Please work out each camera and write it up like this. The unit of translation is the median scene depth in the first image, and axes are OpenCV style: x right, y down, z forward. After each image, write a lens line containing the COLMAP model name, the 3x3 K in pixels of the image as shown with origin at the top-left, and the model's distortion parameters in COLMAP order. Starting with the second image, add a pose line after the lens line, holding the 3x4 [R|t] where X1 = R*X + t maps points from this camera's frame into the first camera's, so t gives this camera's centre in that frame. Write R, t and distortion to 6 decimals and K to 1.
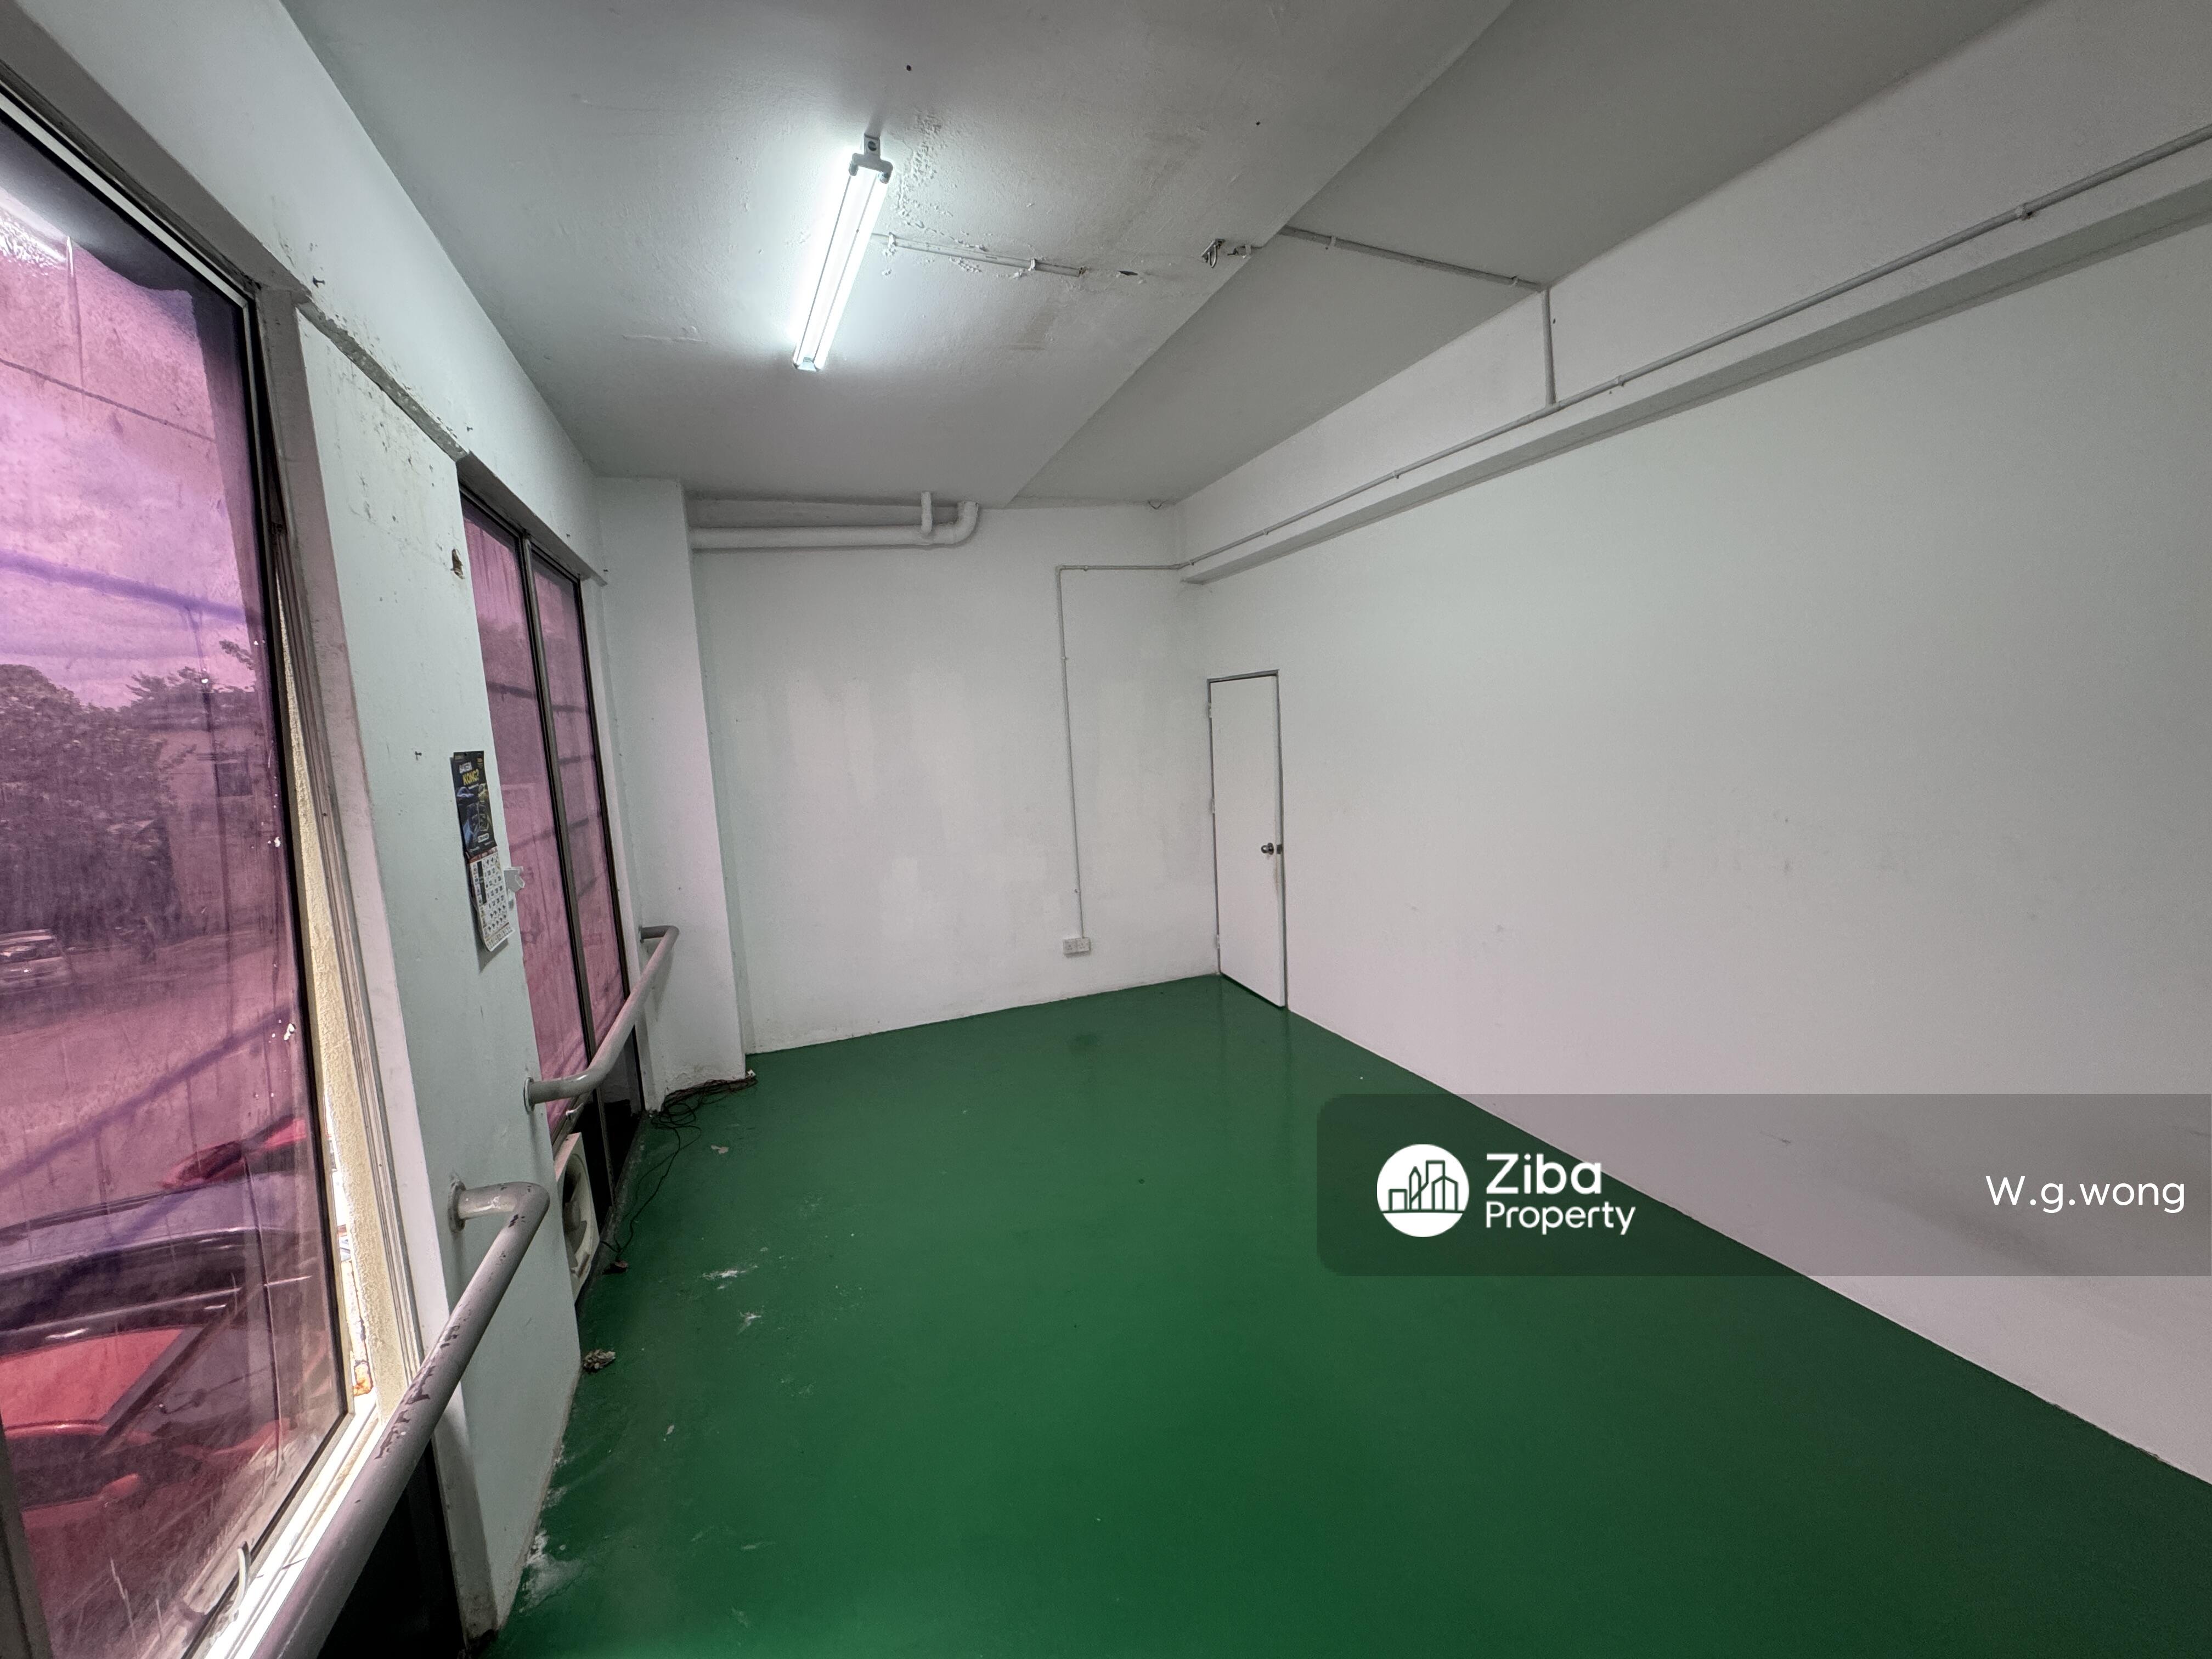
lens RADIAL K [[876.0, 0, 1105.0], [0, 876.0, 827.1], [0, 0, 1]] dist [-0.003125, -0.000377]
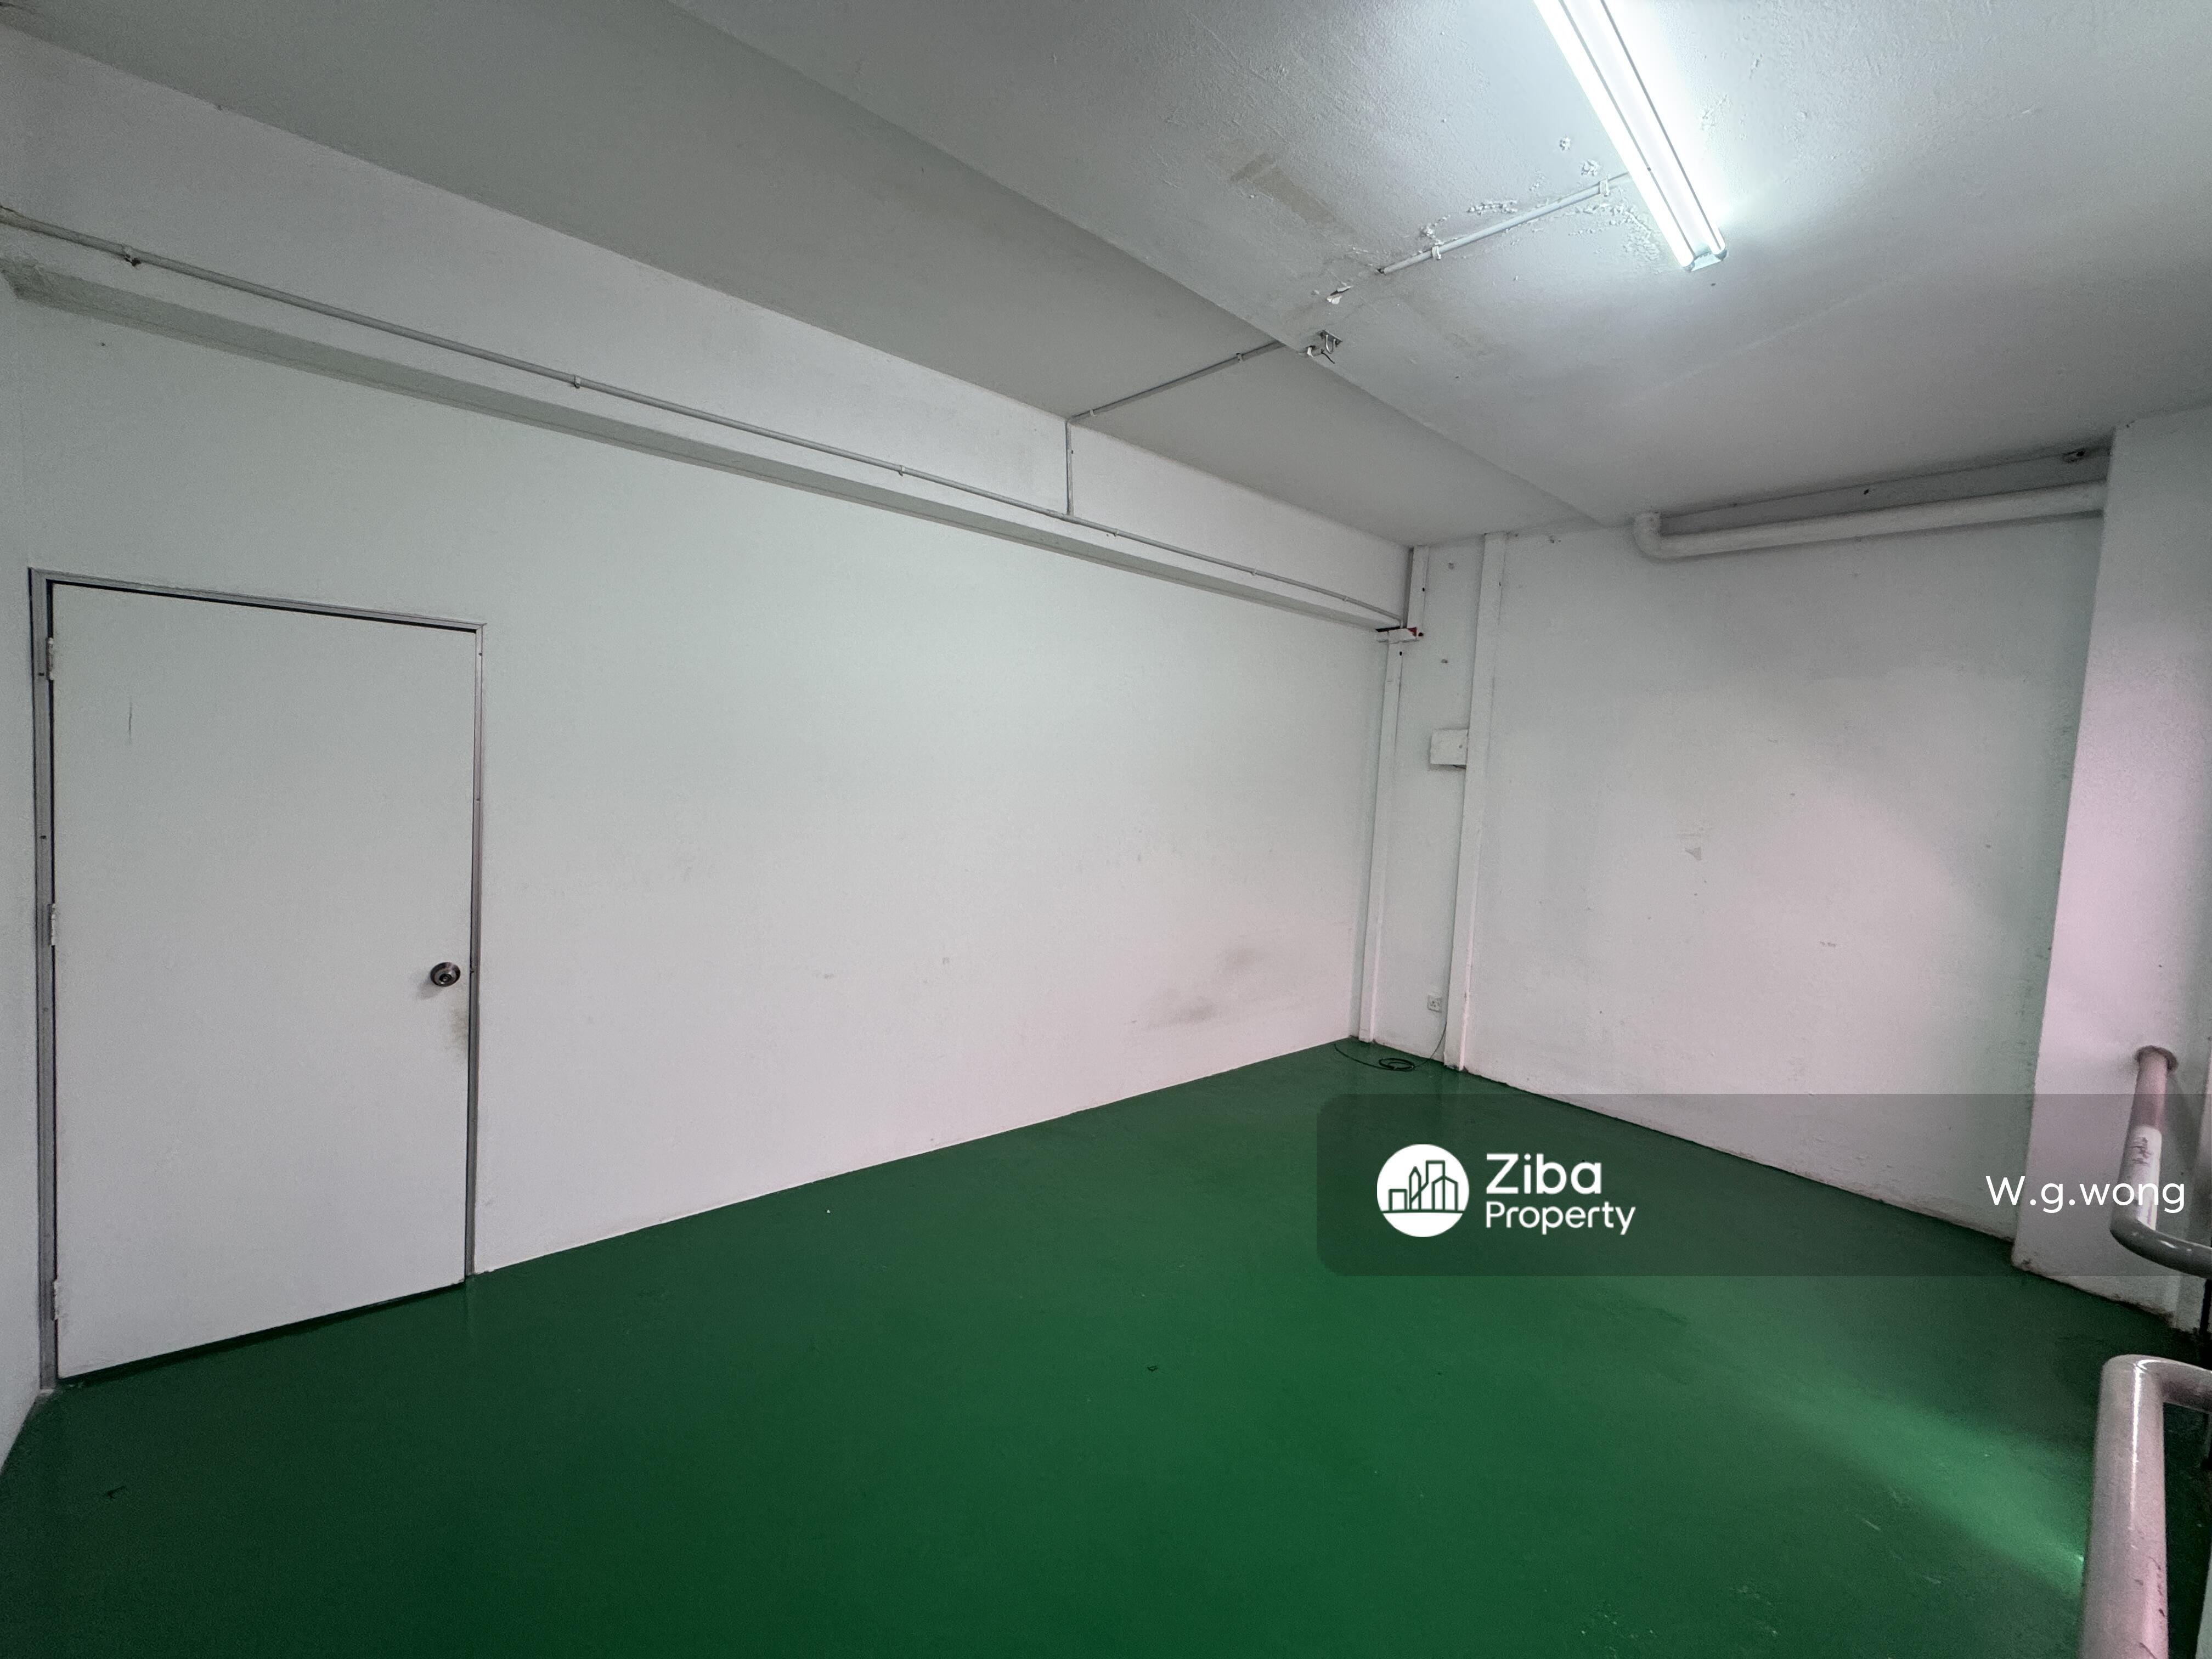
lens RADIAL K [[876.0, 0, 1105.0], [0, 876.0, 827.1], [0, 0, 1]] dist [-0.003125, -0.000377]
pose [[-0.292110, -0.011345, 0.956317, -0.509722], [0.077730, 0.996340, 0.035563, -0.061685], [-0.953221, 0.084723, -0.290159, 0.993801]]
